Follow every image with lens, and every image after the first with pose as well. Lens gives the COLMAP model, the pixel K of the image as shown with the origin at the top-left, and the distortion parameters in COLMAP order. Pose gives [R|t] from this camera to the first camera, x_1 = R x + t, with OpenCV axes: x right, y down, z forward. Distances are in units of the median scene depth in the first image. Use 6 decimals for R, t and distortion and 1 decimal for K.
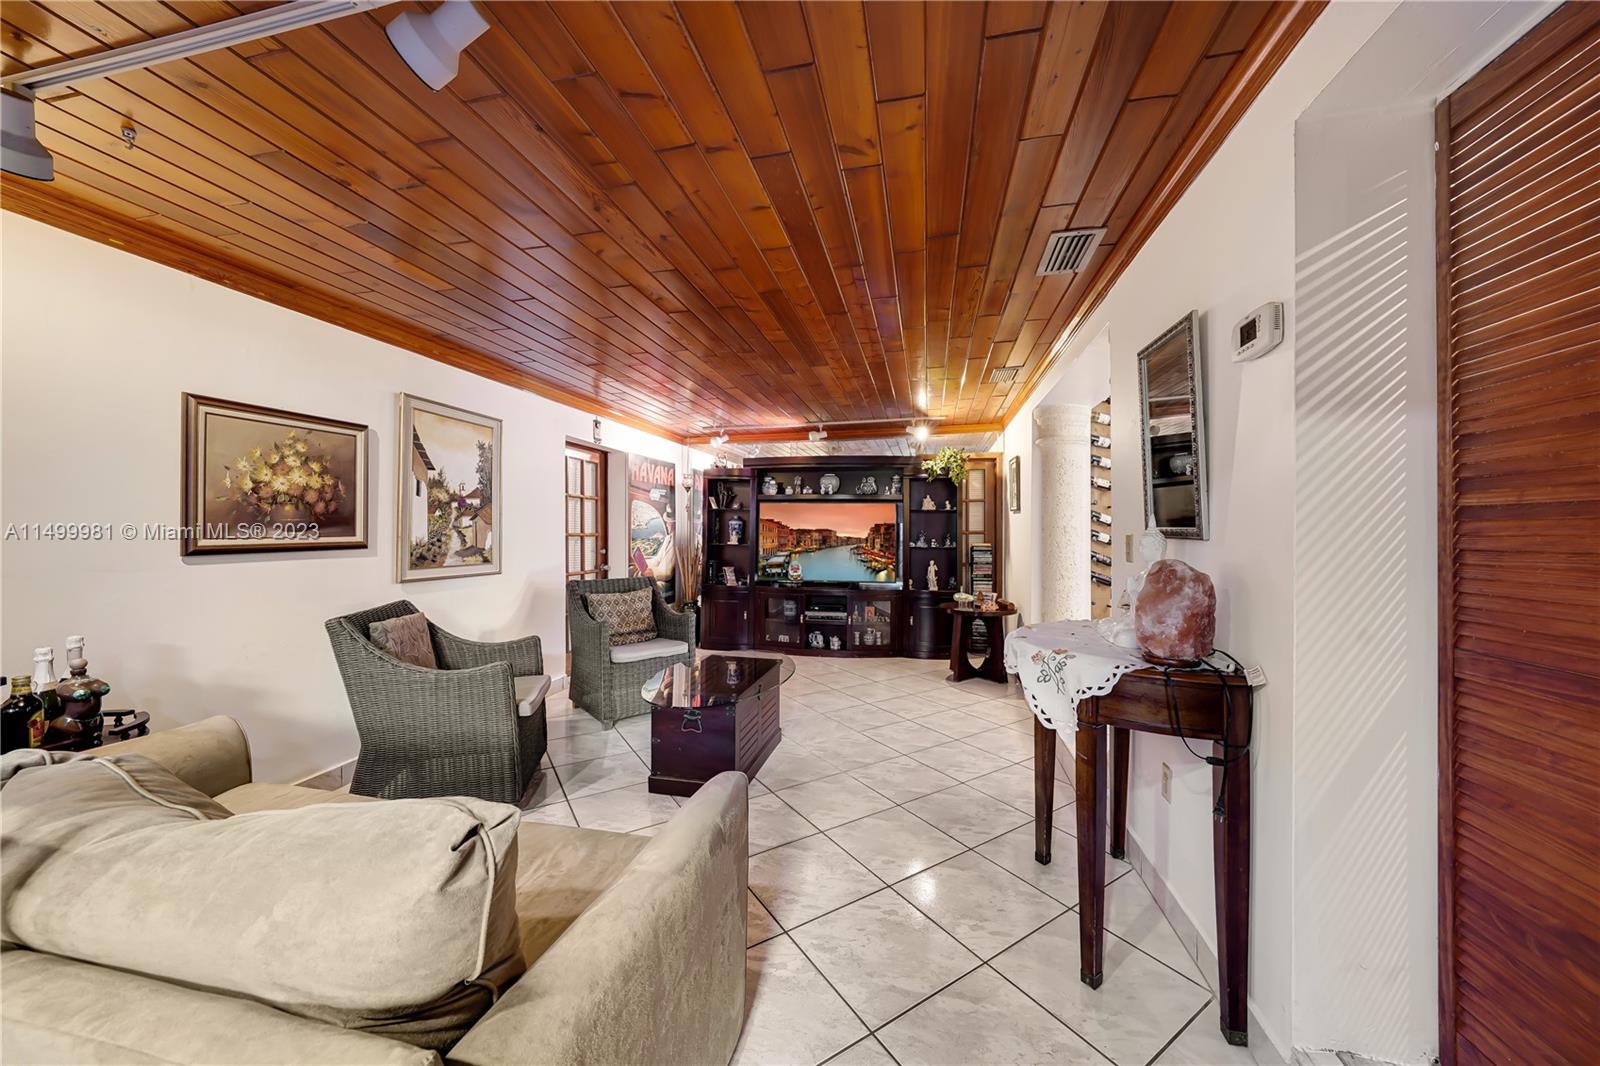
lens RADIAL K [[582.1, 0, 802.0], [0, 582.1, 531.4], [0, 0, 1]] dist [-0.000561, 0.001821]
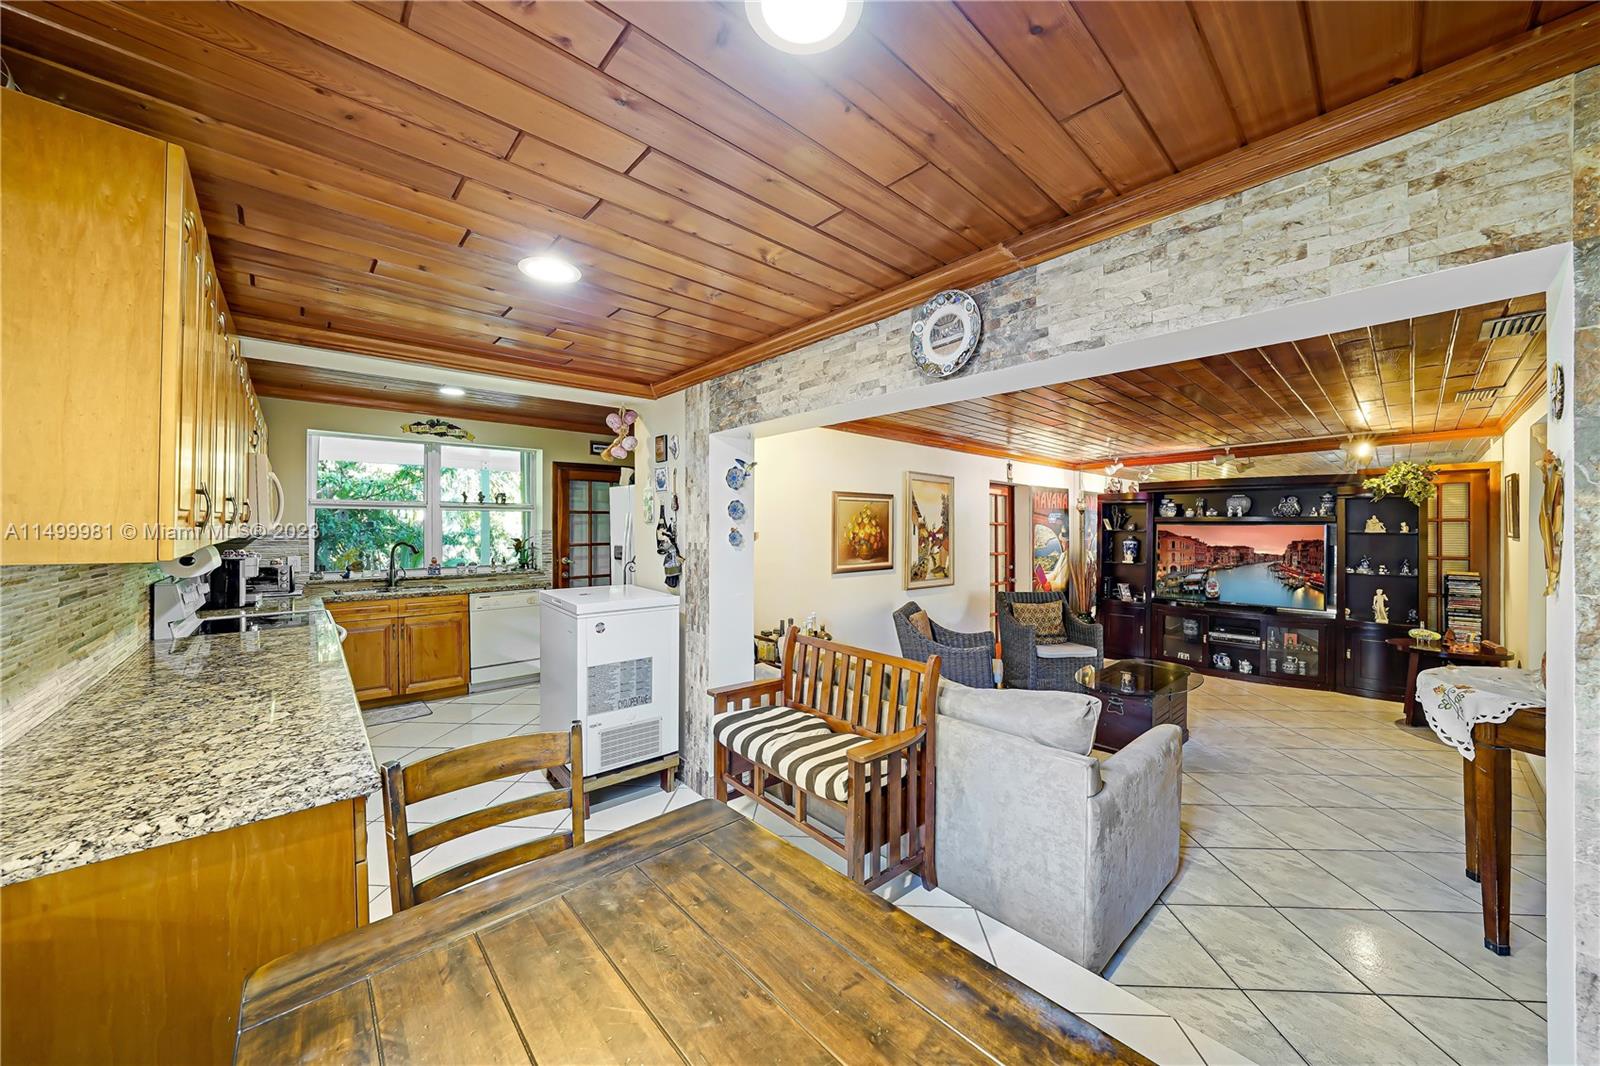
lens RADIAL K [[582.1, 0, 813.7], [0, 582.1, 527.6], [0, 0, 1]] dist [-0.000561, 0.001821]
pose [[0.835554, 0.000885, -0.549408, -0.012735], [-0.004896, 0.999971, -0.005835, -0.036537], [0.549387, 0.007565, 0.835534, -0.239936]]
